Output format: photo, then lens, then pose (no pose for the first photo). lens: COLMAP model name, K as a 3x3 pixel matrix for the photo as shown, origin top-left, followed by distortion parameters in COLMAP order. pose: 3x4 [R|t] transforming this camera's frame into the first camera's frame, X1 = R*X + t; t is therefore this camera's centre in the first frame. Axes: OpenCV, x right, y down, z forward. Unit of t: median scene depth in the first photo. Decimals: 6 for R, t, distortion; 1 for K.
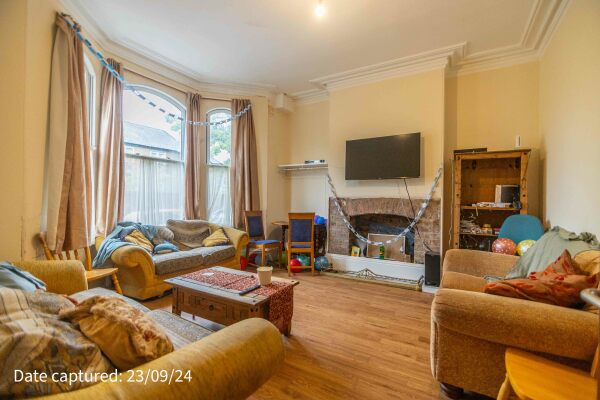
lens RADIAL K [[271.6, 0, 298.3], [0, 271.6, 199.0], [0, 0, 1]] dist [-0.002957, -0.000368]
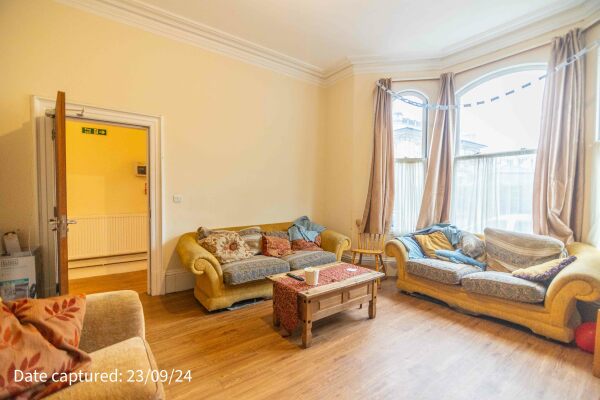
lens RADIAL K [[271.6, 0, 298.3], [0, 271.6, 201.0], [0, 0, 1]] dist [-0.002957, -0.000368]
pose [[-0.387400, 0.007281, -0.921883, 0.541912], [-0.012372, 0.999838, 0.013095, -0.009124], [0.921829, 0.016478, -0.387247, 0.870945]]
